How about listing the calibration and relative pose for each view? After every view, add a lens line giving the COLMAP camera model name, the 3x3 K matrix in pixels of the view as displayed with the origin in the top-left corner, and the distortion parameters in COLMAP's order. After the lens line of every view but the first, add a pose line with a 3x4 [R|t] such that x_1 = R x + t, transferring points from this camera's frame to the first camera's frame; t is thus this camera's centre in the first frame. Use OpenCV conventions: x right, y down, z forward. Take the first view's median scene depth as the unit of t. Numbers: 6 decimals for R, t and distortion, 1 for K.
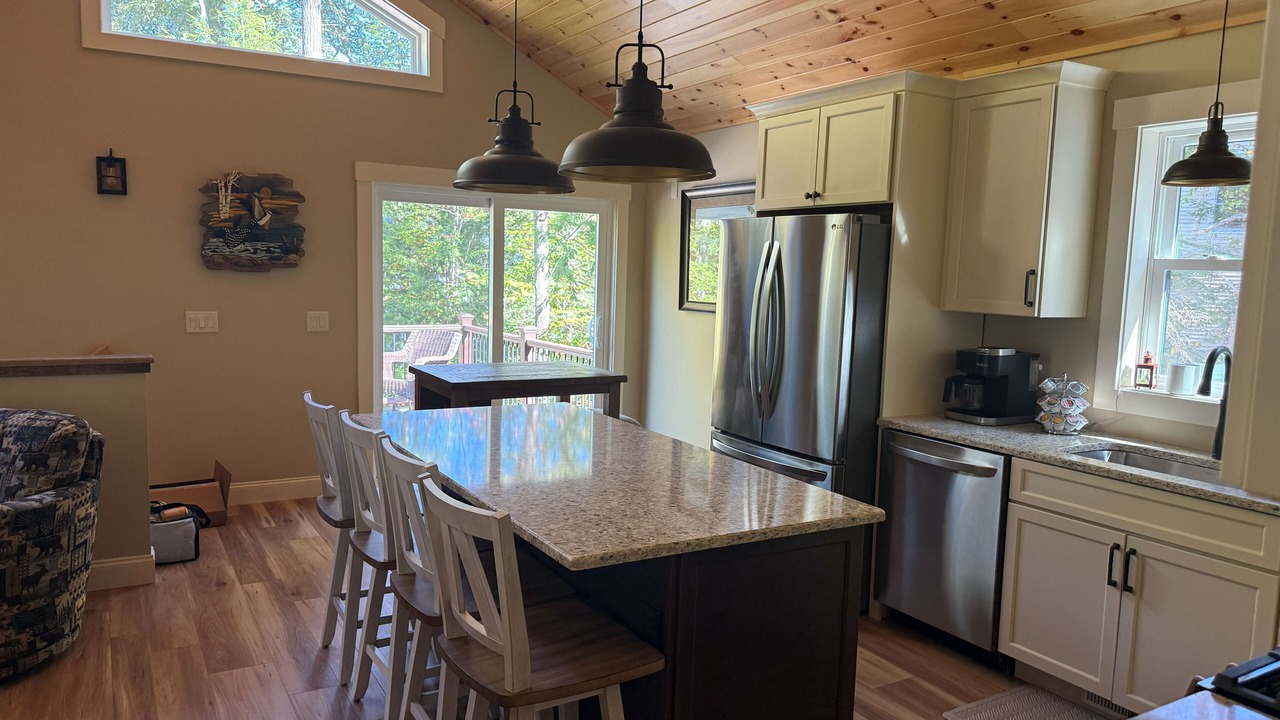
lens RADIAL K [[885.1, 0, 646.4], [0, 885.1, 362.0], [0, 0, 1]] dist [0.127626, -0.229036]
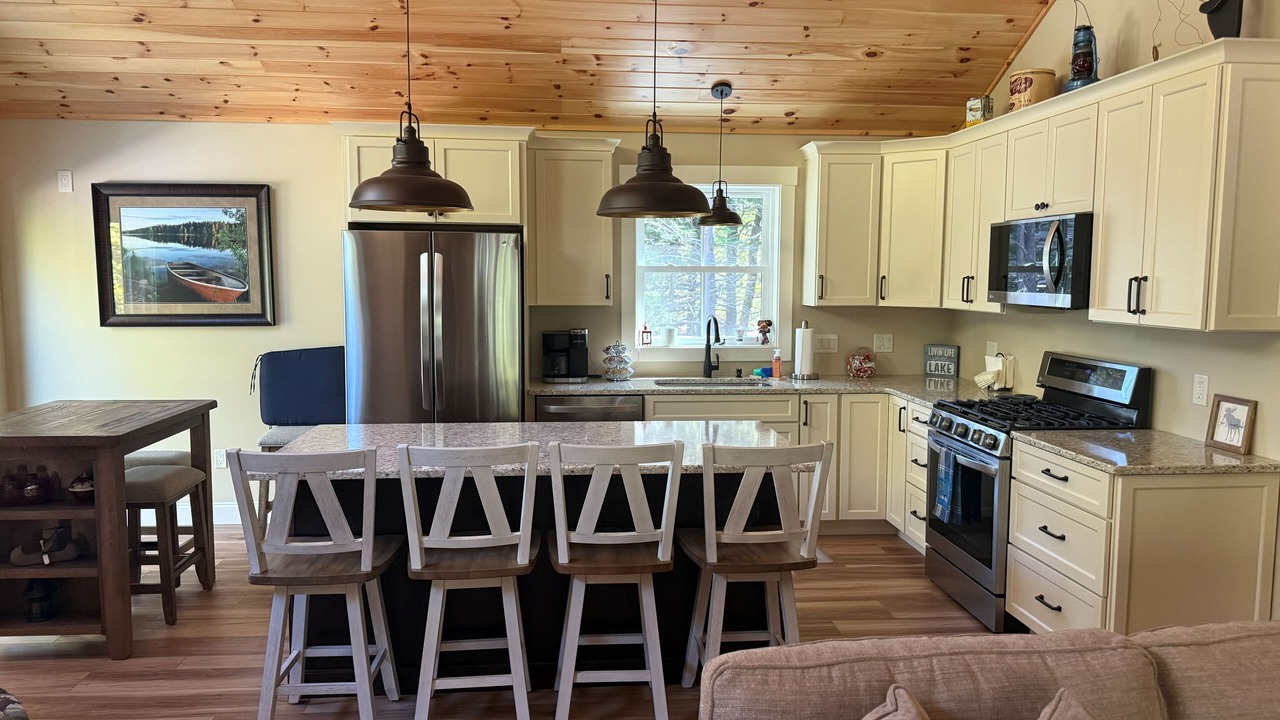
lens RADIAL K [[885.1, 0, 646.4], [0, 885.1, 362.0], [0, 0, 1]] dist [0.127626, -0.229036]
pose [[0.437877, -0.115634, 0.891567, -0.852351], [0.106135, 0.991408, 0.076457, -0.061118], [-0.892748, 0.061147, 0.446388, 0.275700]]
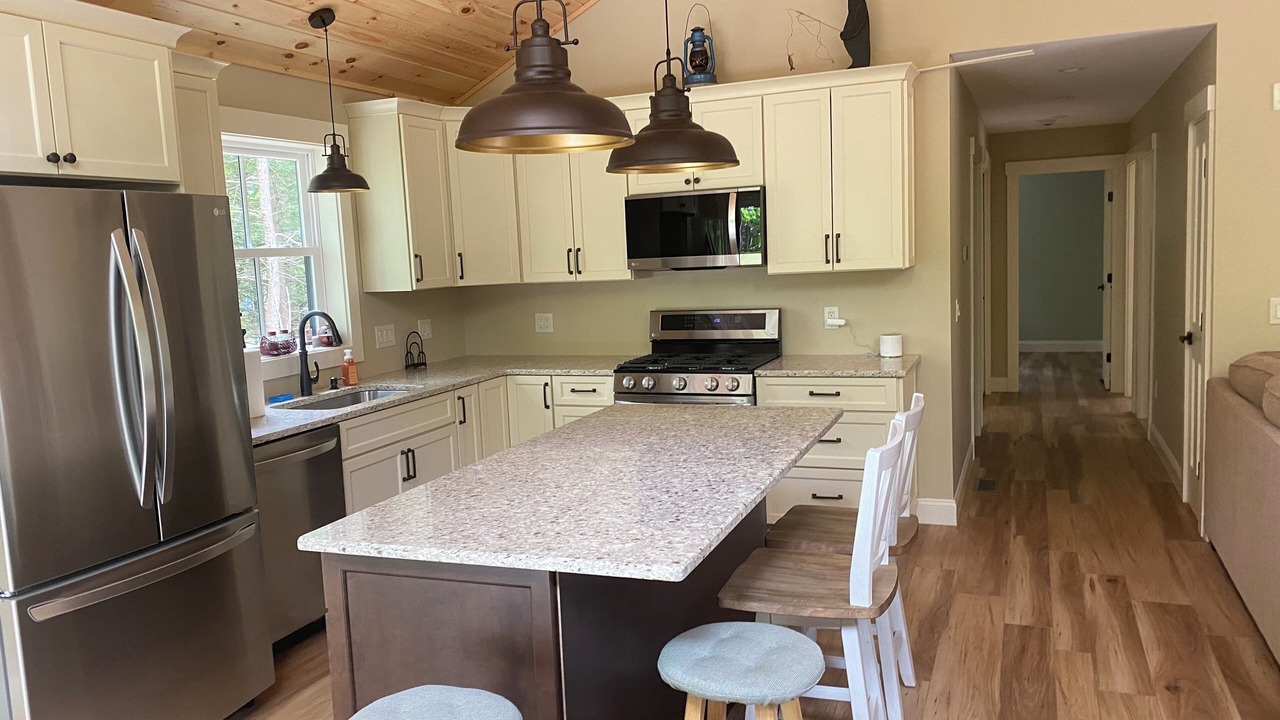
lens RADIAL K [[950.8, 0, 640.0], [0, 950.8, 360.0], [0, 0, 1]] dist [0.044918, -0.083370]
pose [[-0.590628, -0.095395, 0.801285, -0.690112], [0.117105, 0.972343, 0.202077, -0.149650], [-0.798402, 0.213187, -0.563122, 1.202644]]
